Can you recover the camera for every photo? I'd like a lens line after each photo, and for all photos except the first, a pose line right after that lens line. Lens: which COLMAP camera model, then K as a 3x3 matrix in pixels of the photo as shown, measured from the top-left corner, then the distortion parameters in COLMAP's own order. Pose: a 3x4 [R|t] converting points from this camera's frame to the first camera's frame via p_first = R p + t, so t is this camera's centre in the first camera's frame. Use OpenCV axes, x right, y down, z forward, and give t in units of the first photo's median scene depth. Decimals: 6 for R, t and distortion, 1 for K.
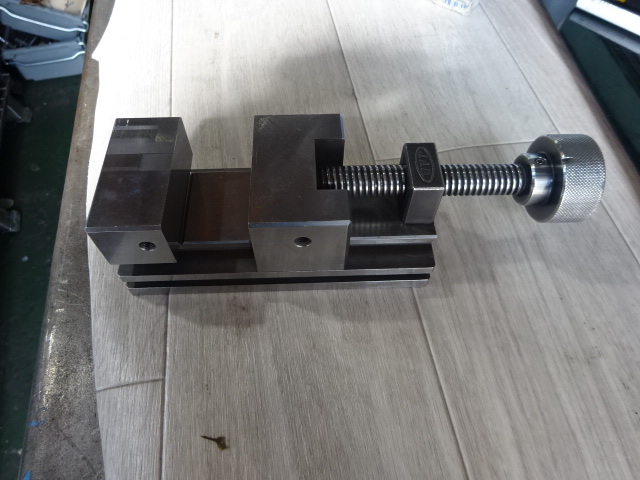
lens RADIAL K [[463.7, 0, 320.0], [0, 463.7, 240.0], [0, 0, 1]] dist [0.001097, -0.001256]
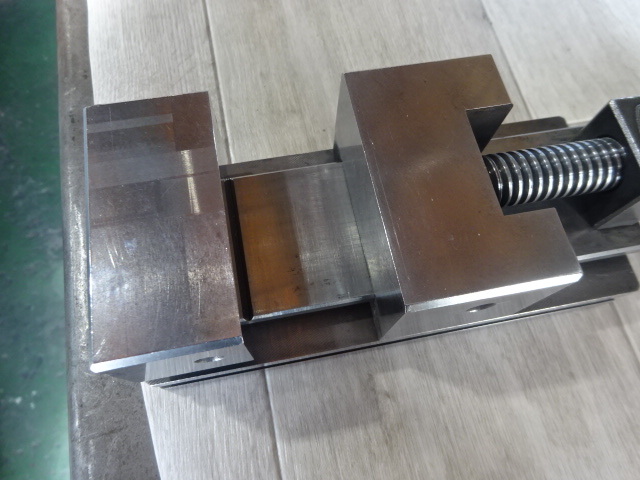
lens RADIAL K [[463.7, 0, 320.0], [0, 463.7, 240.0], [0, 0, 1]] dist [0.001097, -0.001256]
pose [[0.998151, -0.032079, 0.051632, -0.307281], [0.021176, 0.979708, 0.199310, -0.207515], [-0.056978, -0.197848, 0.978575, 0.455960]]
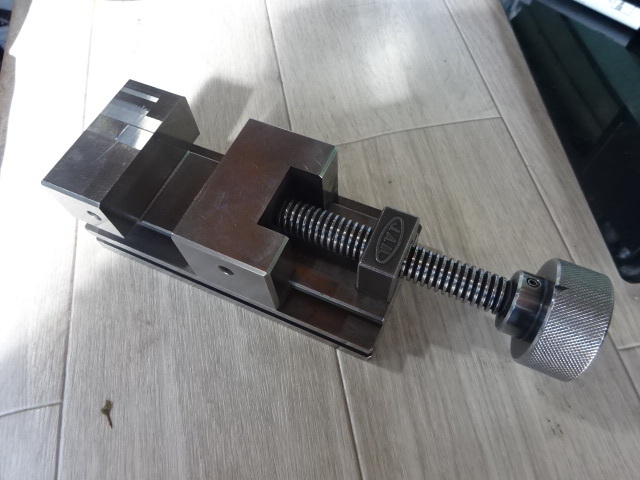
lens RADIAL K [[463.7, 0, 320.0], [0, 463.7, 240.0], [0, 0, 1]] dist [0.001097, -0.001256]
pose [[0.998165, -0.050790, -0.032984, 0.250899], [0.053308, 0.995323, 0.080563, -0.090386], [0.028738, -0.082174, 0.996204, 0.066703]]
